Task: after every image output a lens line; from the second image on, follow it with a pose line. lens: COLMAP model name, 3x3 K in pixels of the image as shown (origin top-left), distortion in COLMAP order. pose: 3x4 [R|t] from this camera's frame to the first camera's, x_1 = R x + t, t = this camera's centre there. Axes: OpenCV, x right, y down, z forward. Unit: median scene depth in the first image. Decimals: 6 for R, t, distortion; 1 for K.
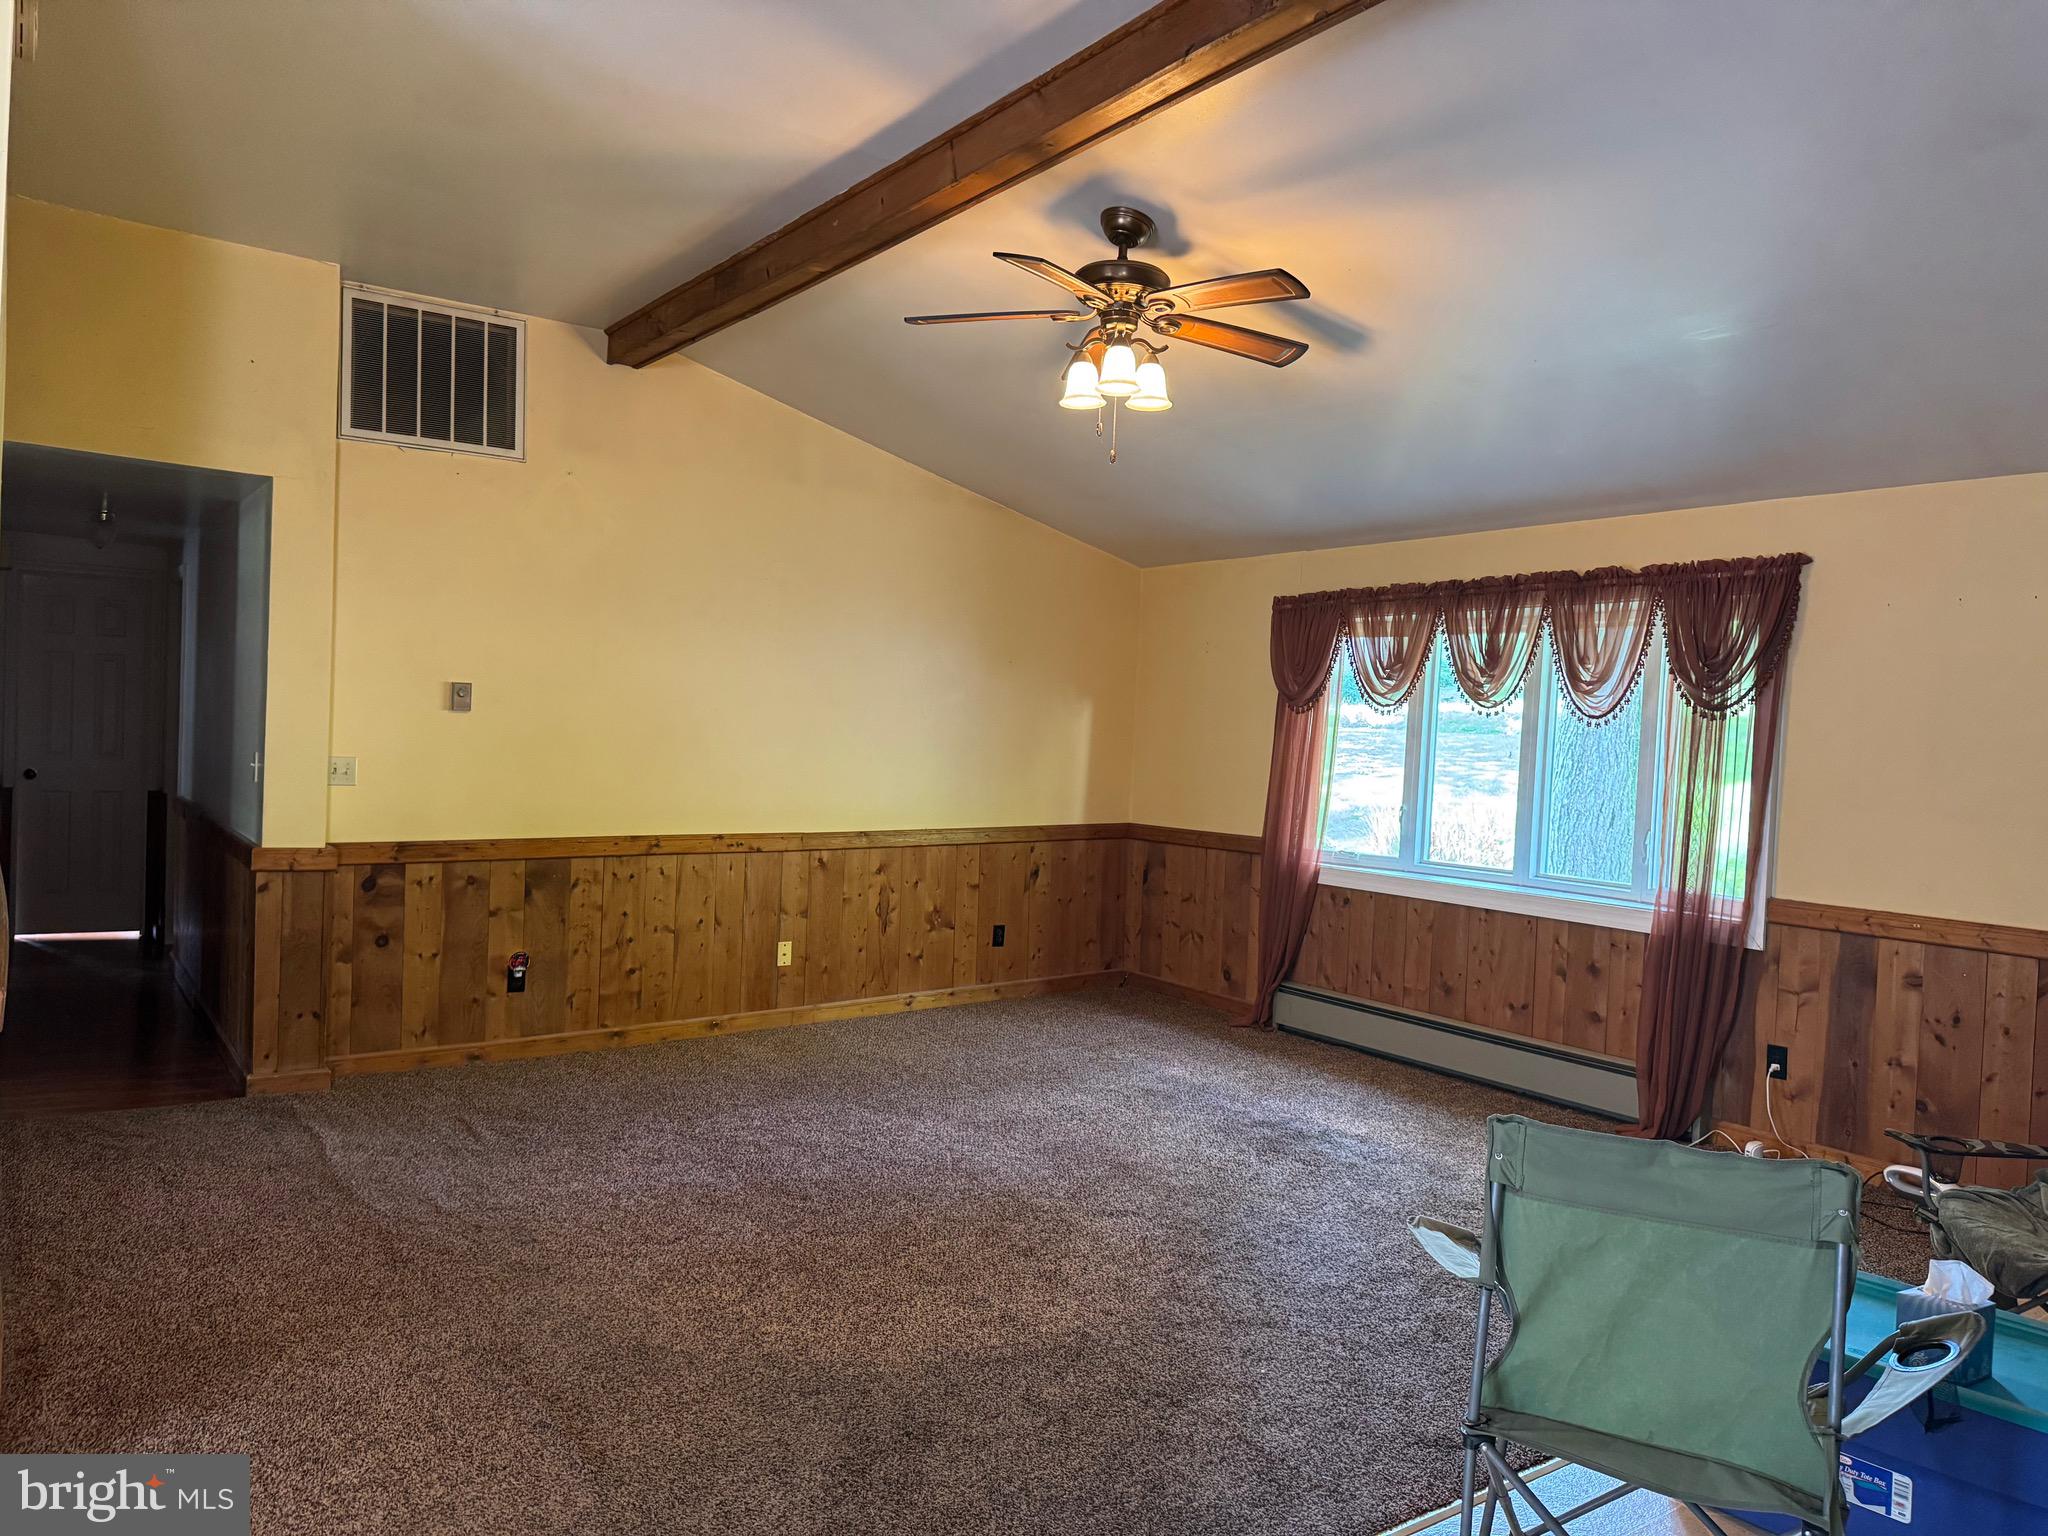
lens RADIAL K [[1408.8, 0, 1023.9], [0, 1408.8, 770.3], [0, 0, 1]] dist [0.003317, -0.007768]
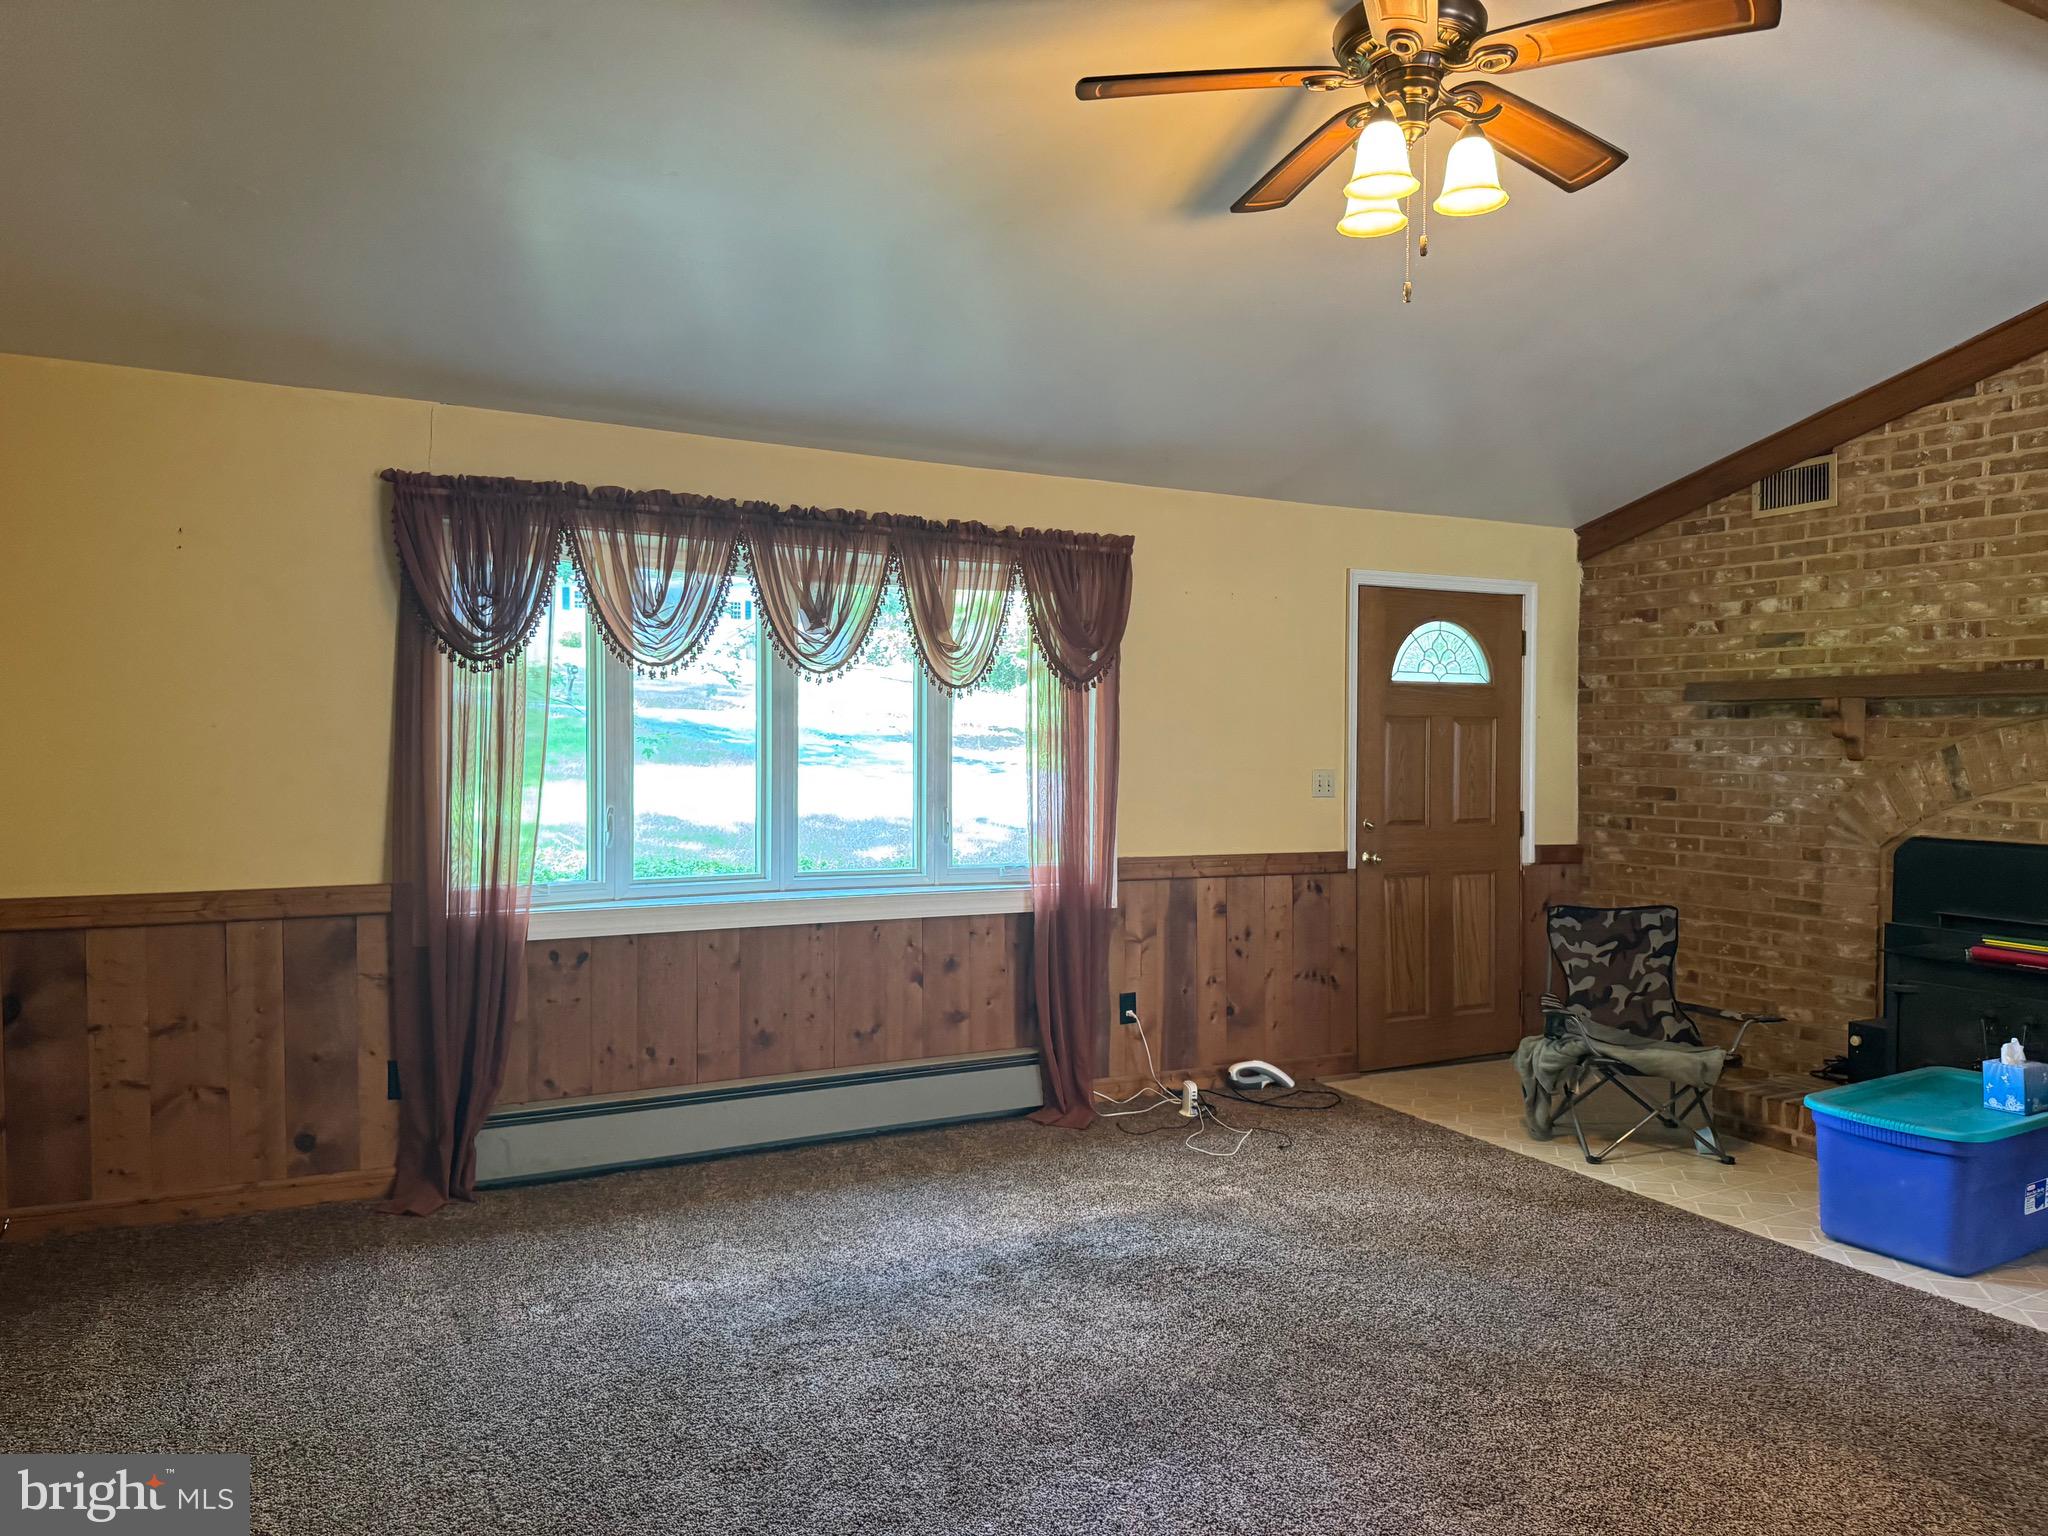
lens RADIAL K [[1470.2, 0, 1031.2], [0, 1470.2, 766.9], [0, 0, 1]] dist [0.056786, -0.064458]
pose [[0.100441, -0.070536, 0.992440, -0.512014], [0.011084, 0.997501, 0.069774, -0.050713], [-0.994881, 0.003992, 0.100972, 0.842402]]
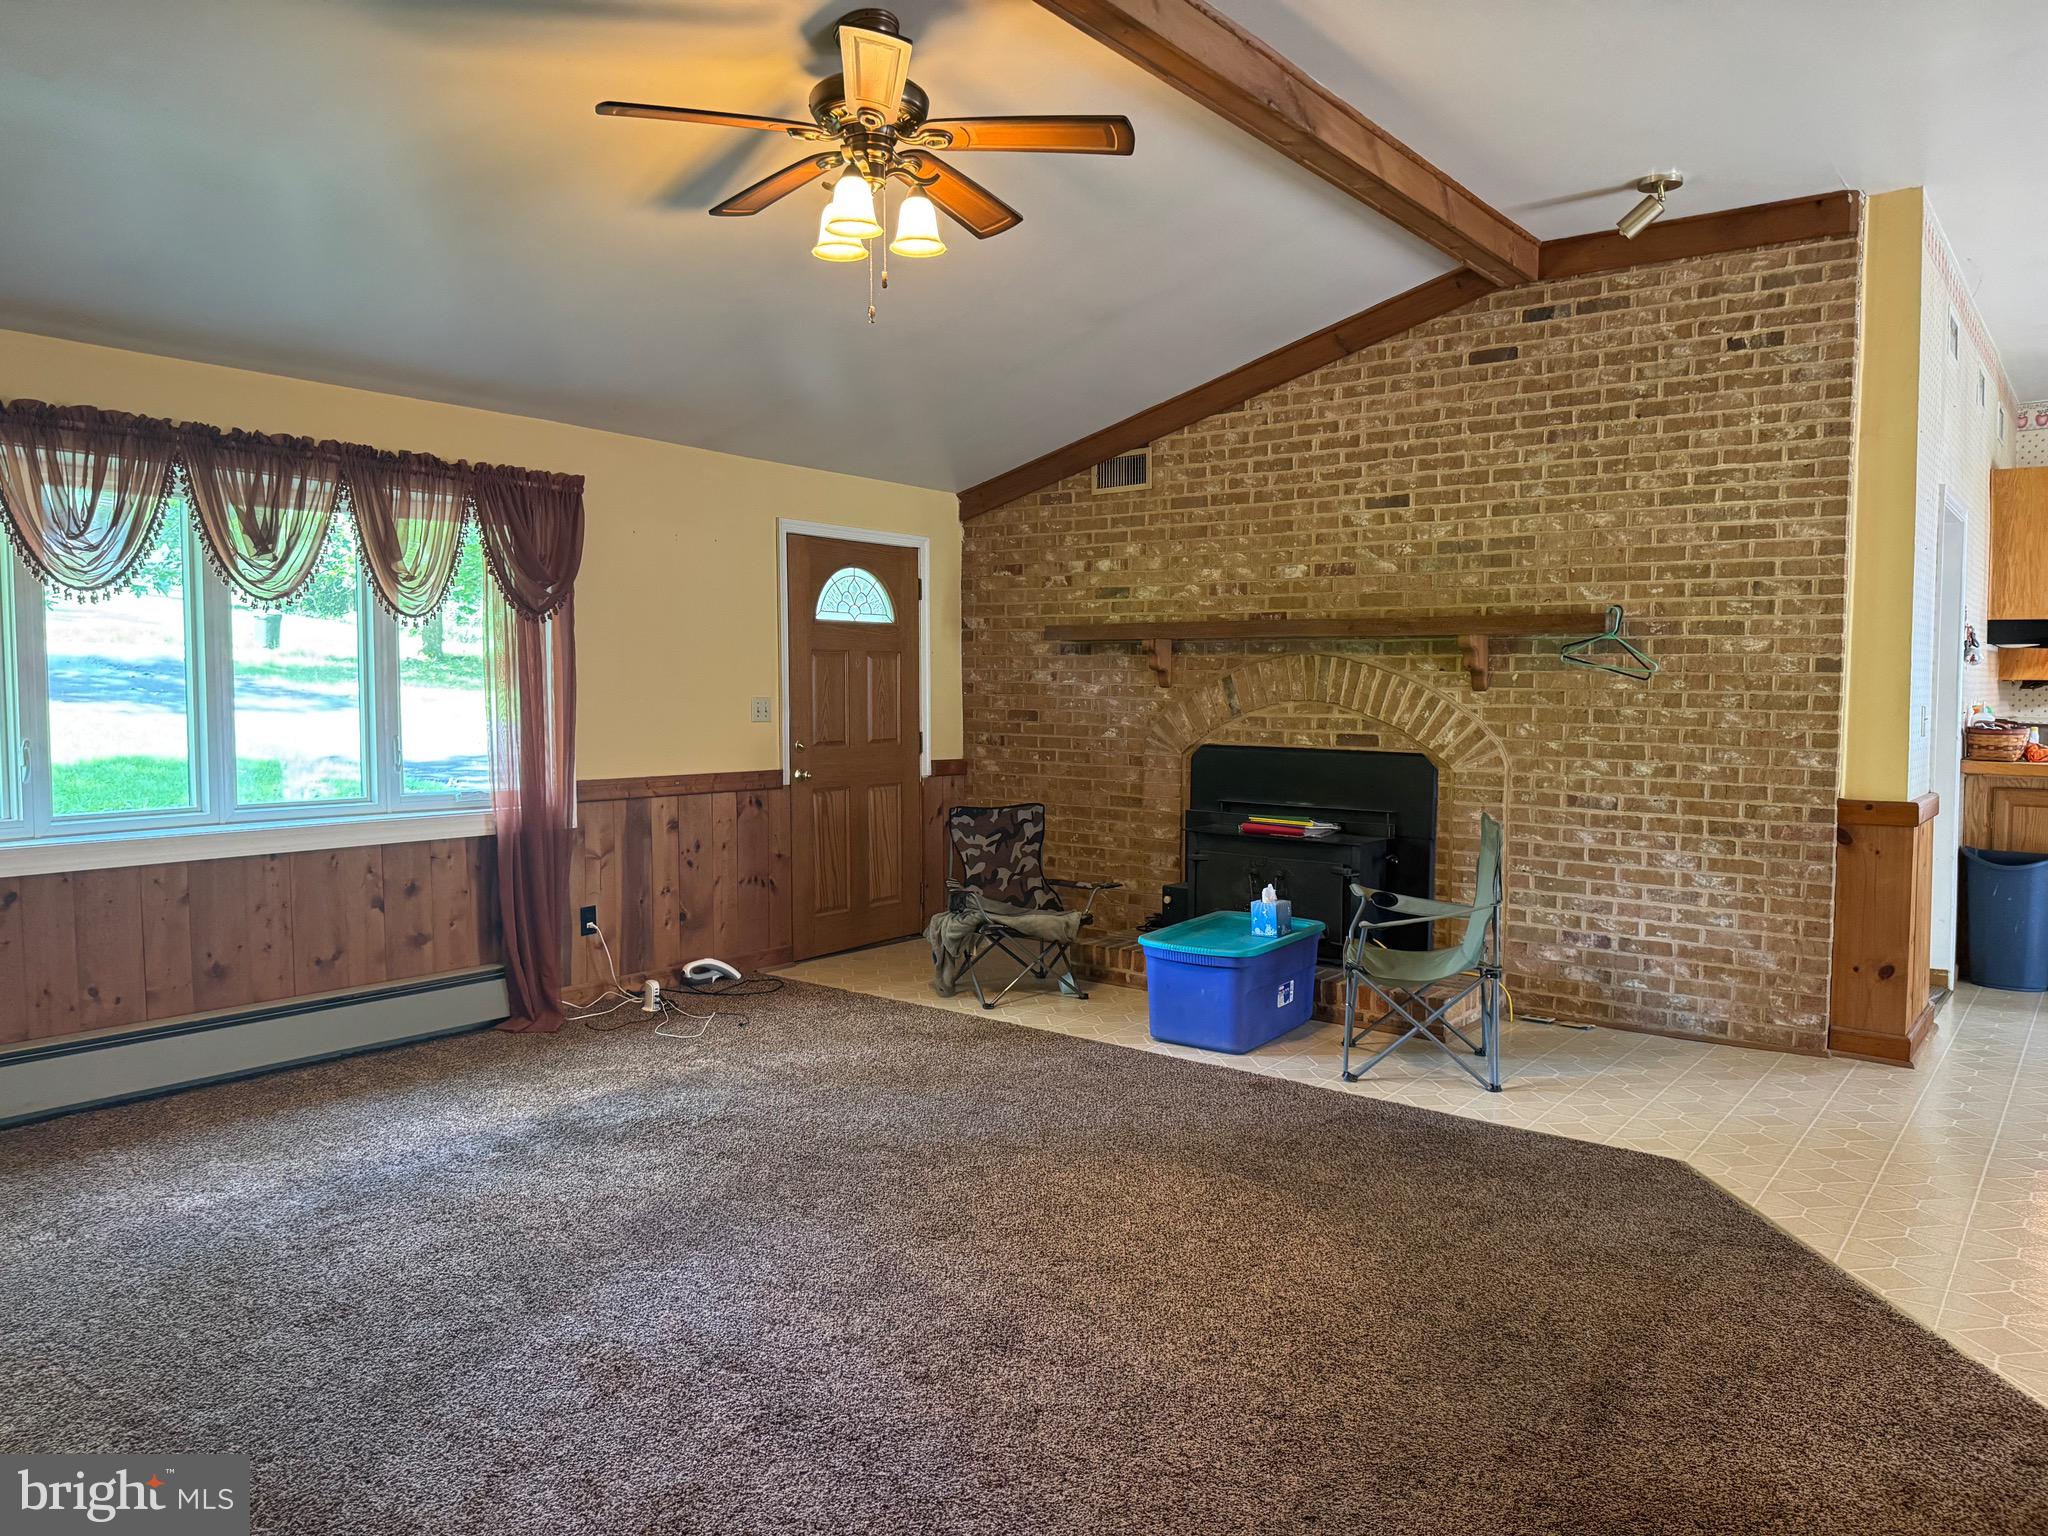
lens RADIAL K [[1450.3, 0, 1021.7], [0, 1450.3, 755.2], [0, 0, 1]] dist [0.155096, -0.226600]
pose [[-0.314220, -0.104896, 0.943537, -0.631647], [-0.009221, 0.994167, 0.107454, -0.055630], [-0.949305, 0.025064, -0.313355, 0.911252]]
